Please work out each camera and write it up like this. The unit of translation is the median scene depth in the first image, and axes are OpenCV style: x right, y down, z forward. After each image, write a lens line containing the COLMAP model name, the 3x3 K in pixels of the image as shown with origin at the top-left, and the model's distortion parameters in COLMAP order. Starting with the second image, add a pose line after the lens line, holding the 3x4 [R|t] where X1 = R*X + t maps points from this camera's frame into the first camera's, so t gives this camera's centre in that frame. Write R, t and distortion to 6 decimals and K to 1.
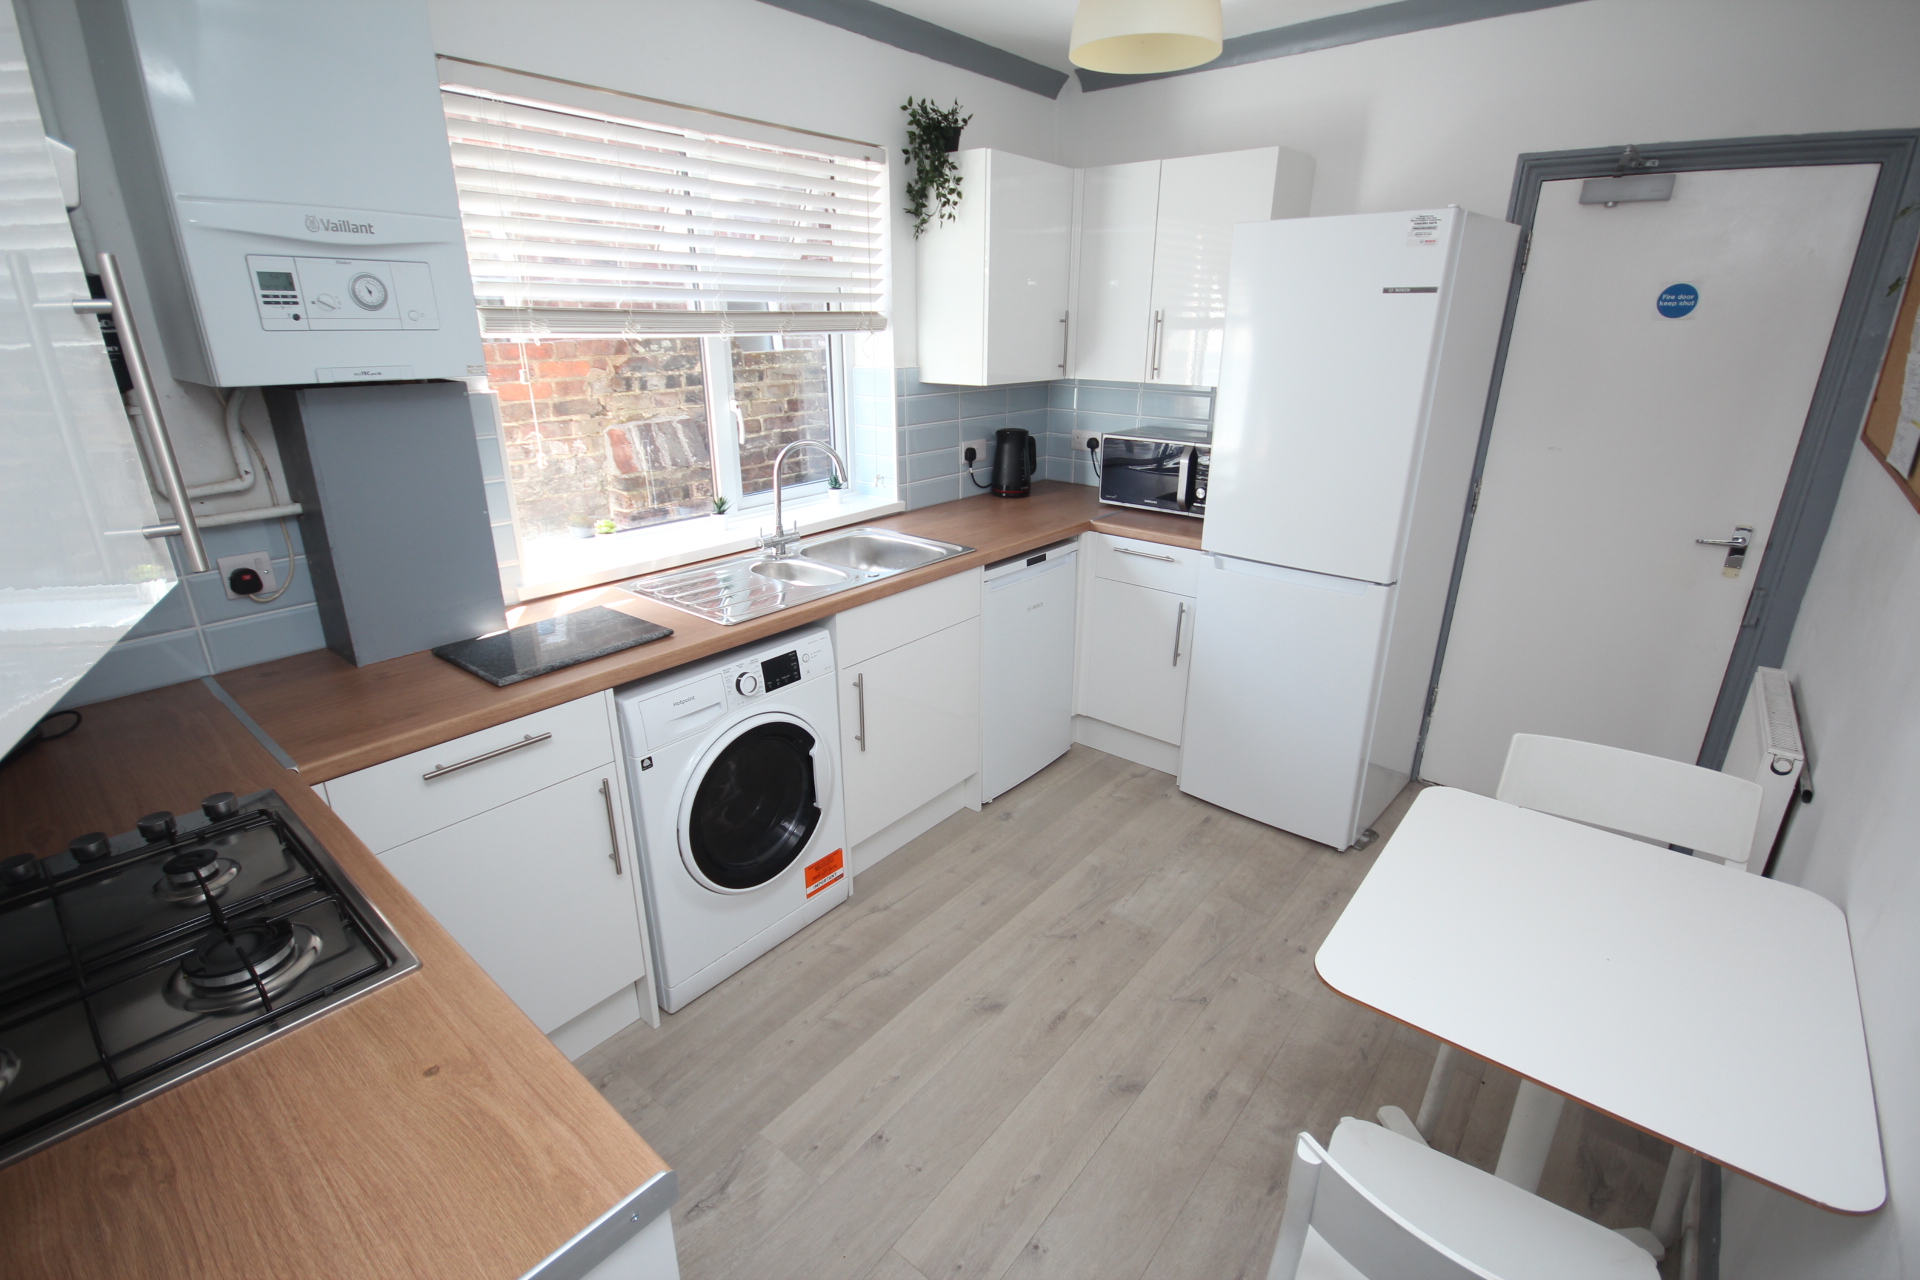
lens RADIAL K [[871.6, 0, 960.0], [0, 871.6, 640.0], [0, 0, 1]] dist [0.002959, 0.000122]
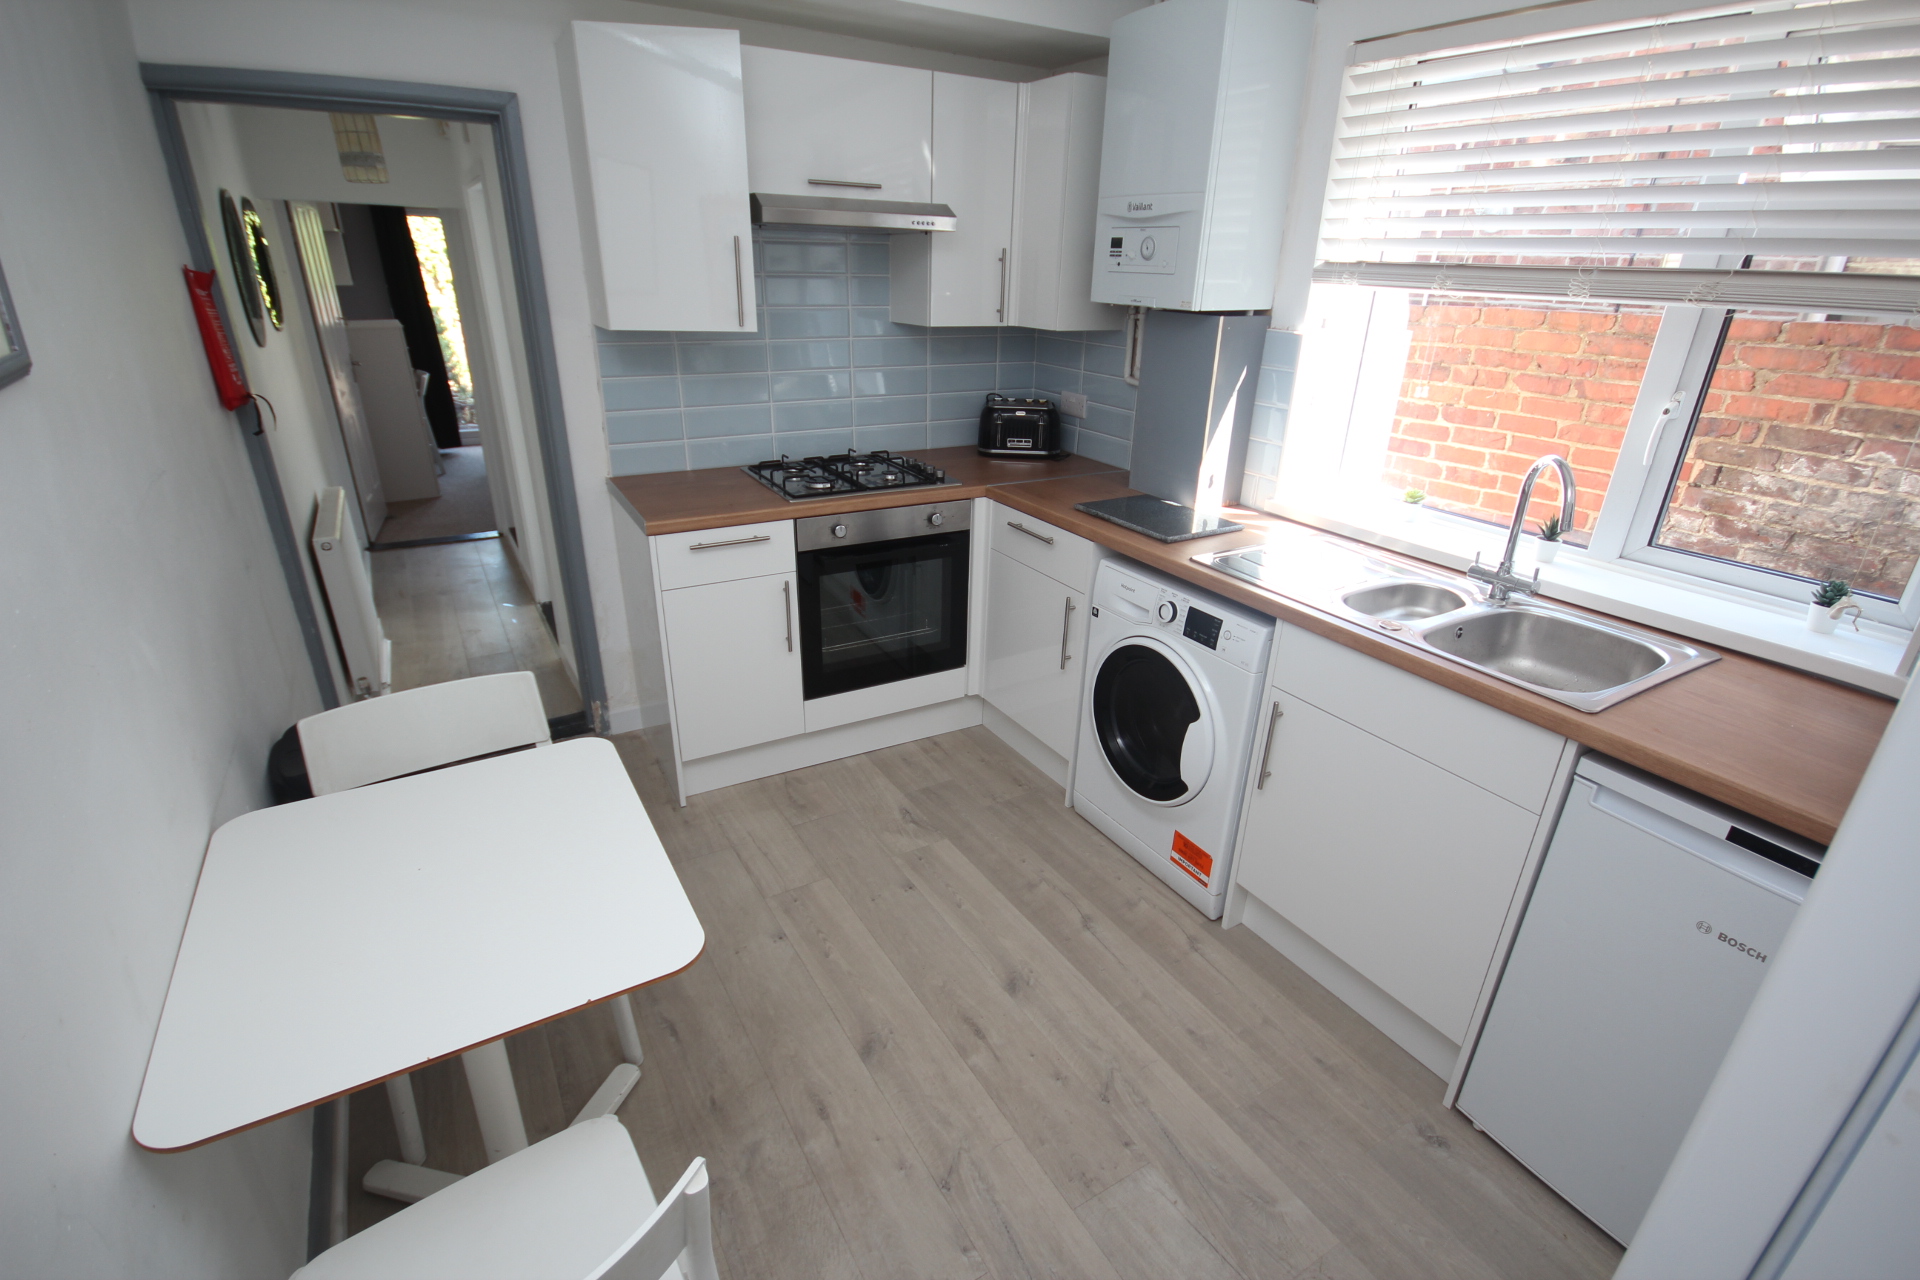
lens RADIAL K [[871.6, 0, 960.0], [0, 871.6, 640.0], [0, 0, 1]] dist [0.002959, 0.000122]
pose [[-0.320647, 0.366341, -0.873487, 0.737551], [-0.355225, 0.808364, 0.469428, -0.313597], [0.878067, 0.460805, -0.129066, 0.865417]]
